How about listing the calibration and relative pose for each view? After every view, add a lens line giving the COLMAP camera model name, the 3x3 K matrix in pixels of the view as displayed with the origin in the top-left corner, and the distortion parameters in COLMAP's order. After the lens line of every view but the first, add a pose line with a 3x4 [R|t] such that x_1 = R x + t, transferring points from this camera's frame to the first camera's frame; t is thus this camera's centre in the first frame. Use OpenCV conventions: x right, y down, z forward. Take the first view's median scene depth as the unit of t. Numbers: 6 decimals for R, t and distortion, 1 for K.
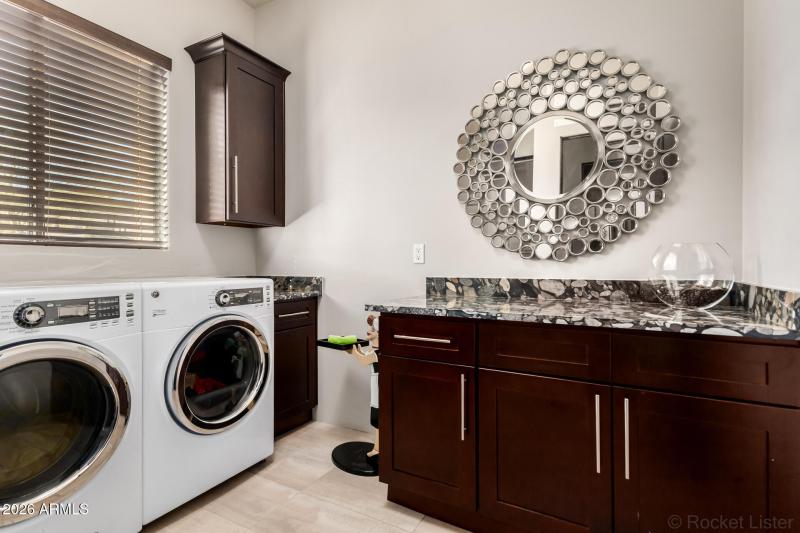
lens RADIAL K [[390.4, 0, 400.8], [0, 390.4, 266.2], [0, 0, 1]] dist [0.002117, -0.000185]
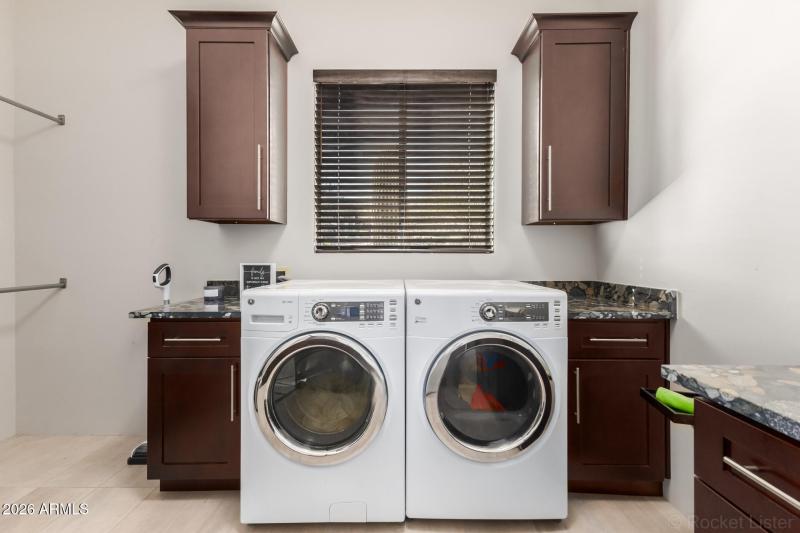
lens RADIAL K [[345.6, 0, 399.8], [0, 345.6, 259.5], [0, 0, 1]] dist [0.003219, -0.000265]
pose [[0.478498, 0.004886, -0.878075, 0.098667], [-0.005299, 0.999982, 0.002677, -0.027134], [0.878073, 0.003372, 0.478515, 0.336843]]
